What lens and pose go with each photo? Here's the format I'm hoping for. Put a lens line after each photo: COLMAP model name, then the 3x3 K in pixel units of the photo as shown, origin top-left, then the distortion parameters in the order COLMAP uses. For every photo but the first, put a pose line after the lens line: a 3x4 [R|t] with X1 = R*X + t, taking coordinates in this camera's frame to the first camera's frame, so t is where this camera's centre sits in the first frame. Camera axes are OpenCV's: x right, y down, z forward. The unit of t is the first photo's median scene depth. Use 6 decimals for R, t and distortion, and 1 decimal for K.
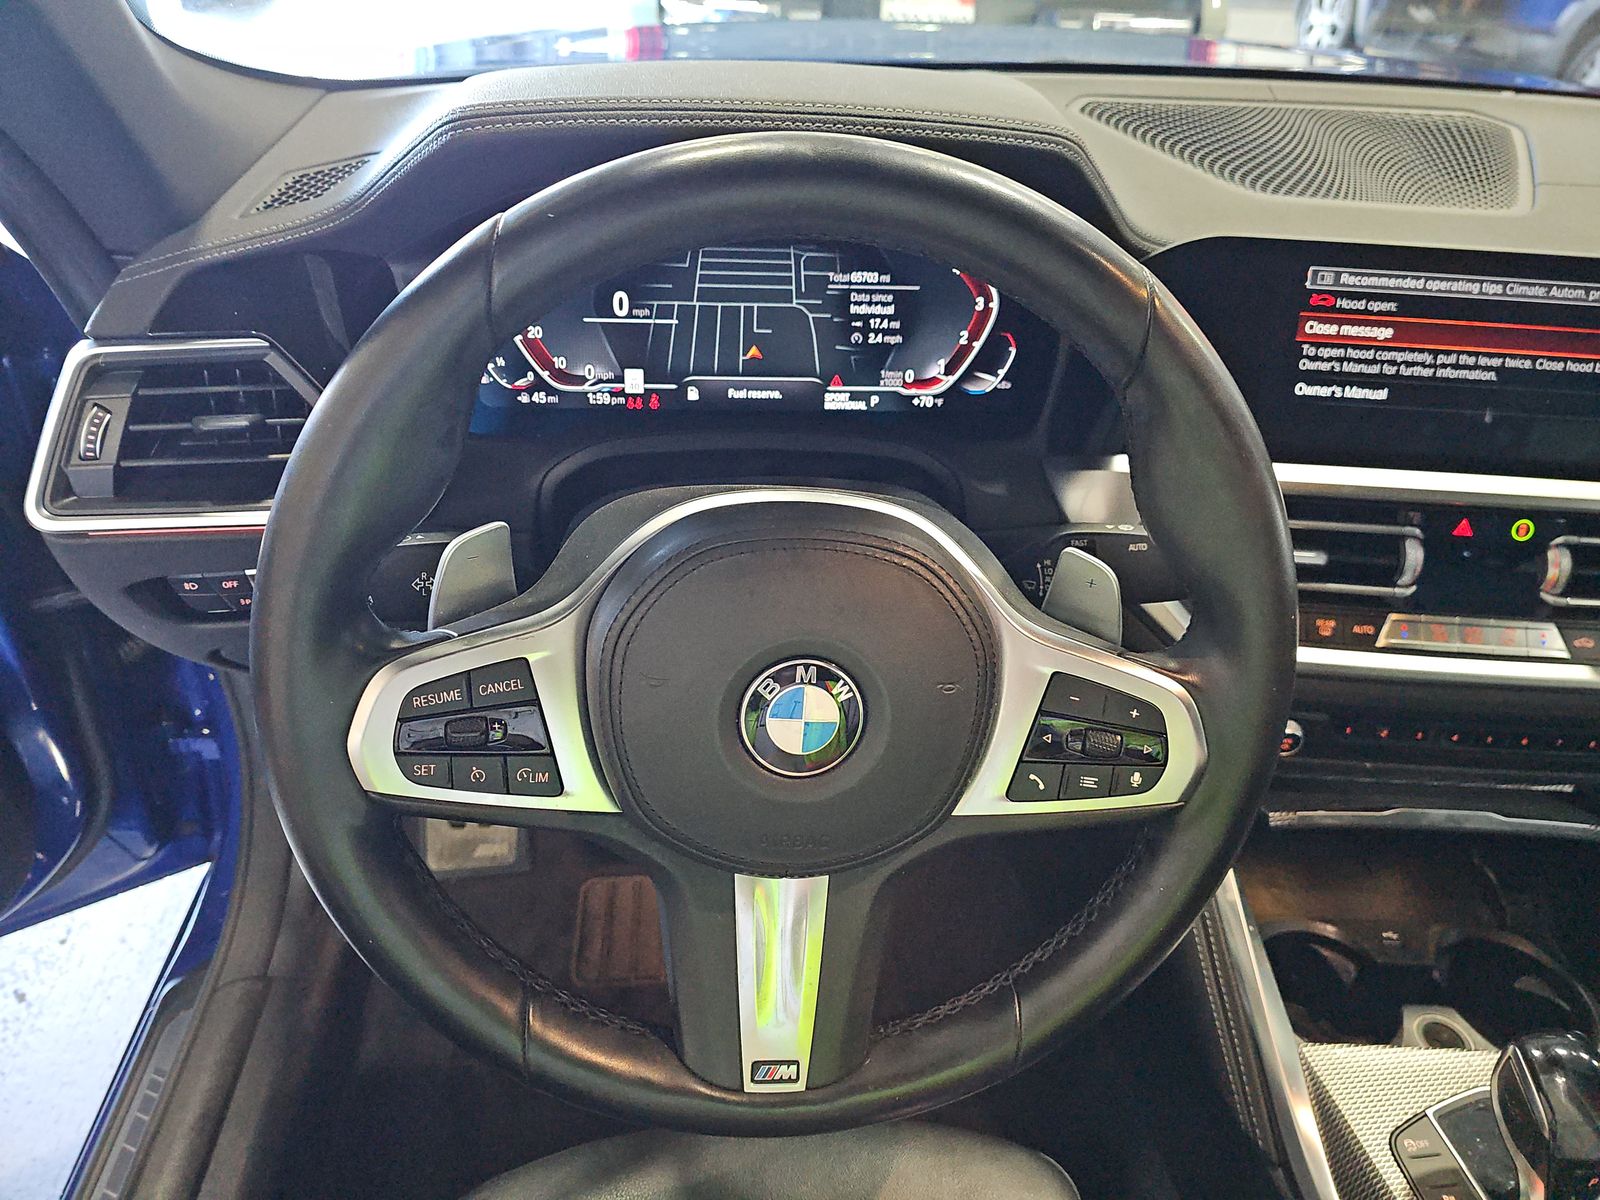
lens RADIAL K [[1072.1, 0, 793.4], [0, 1072.1, 597.0], [0, 0, 1]] dist [0.056642, -0.037049]
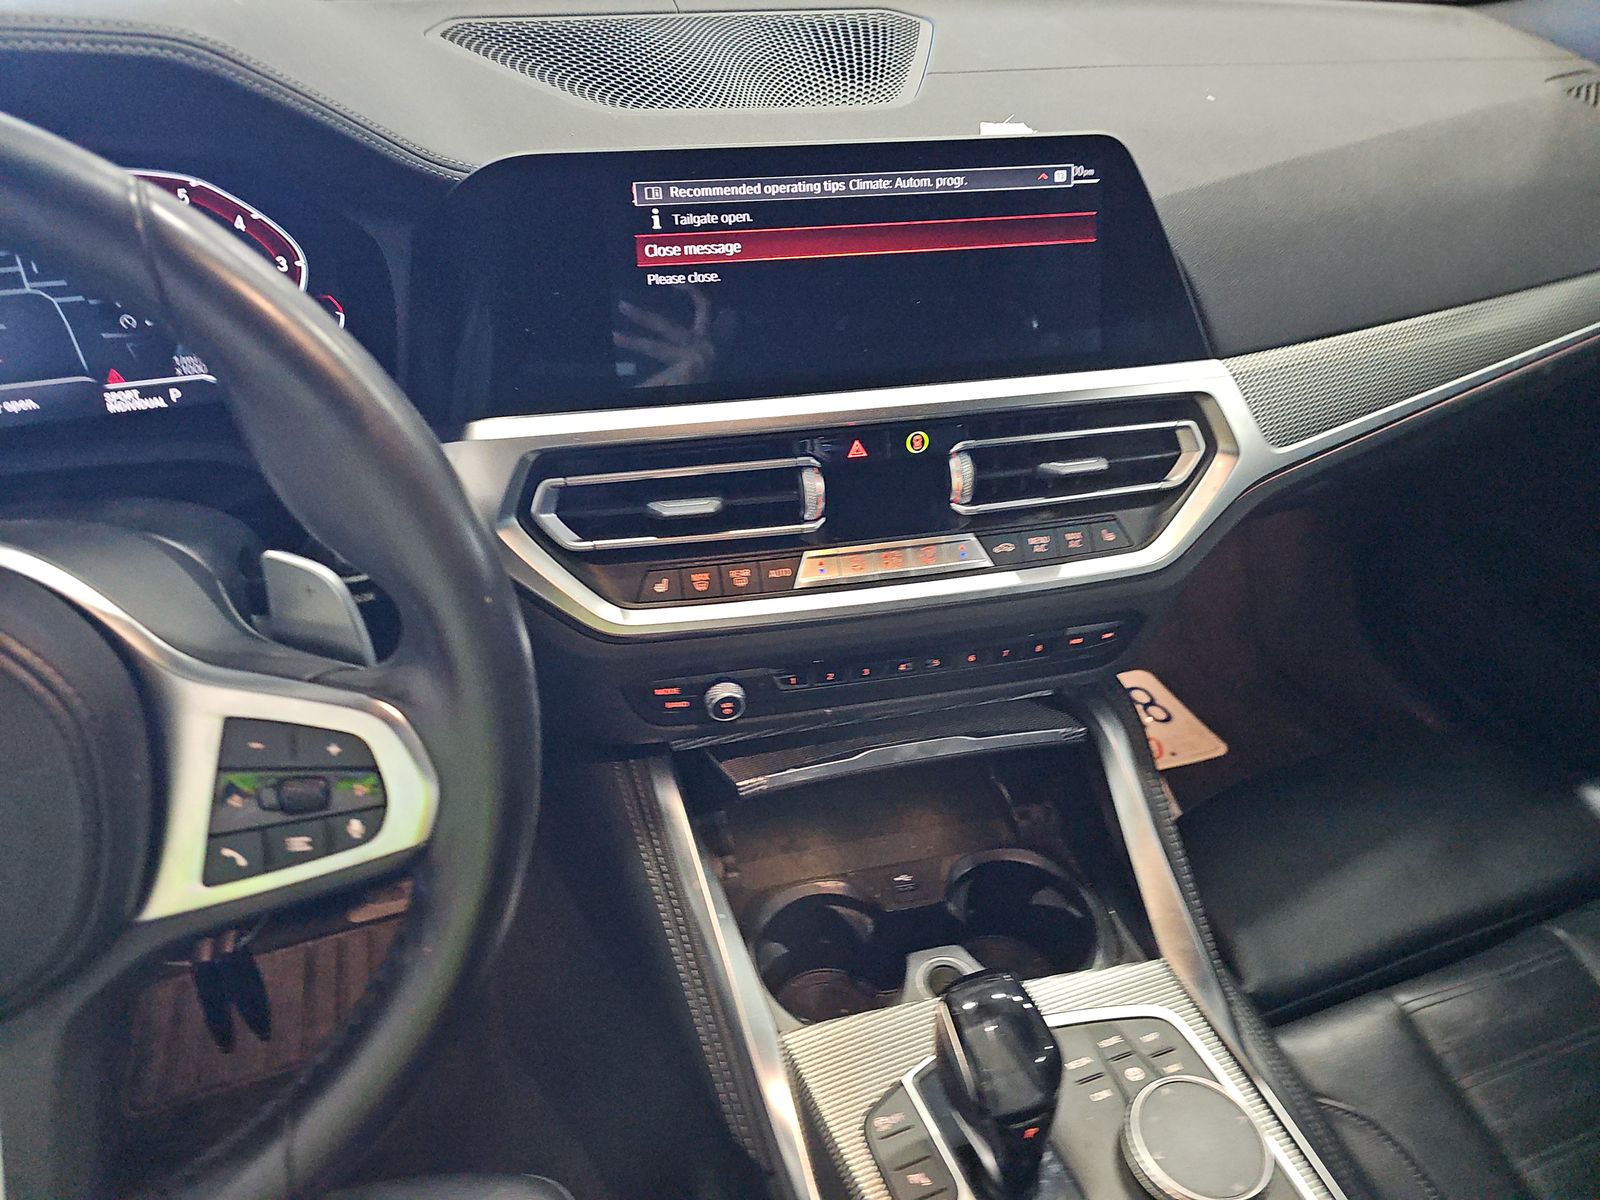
lens RADIAL K [[1067.2, 0, 713.7], [0, 1067.2, 596.2], [0, 0, 1]] dist [0.129947, -0.153496]
pose [[0.972258, -0.168733, 0.161997, 0.321250], [0.166075, 0.985659, 0.029912, 0.012883], [-0.164721, -0.002179, 0.986338, 0.110074]]
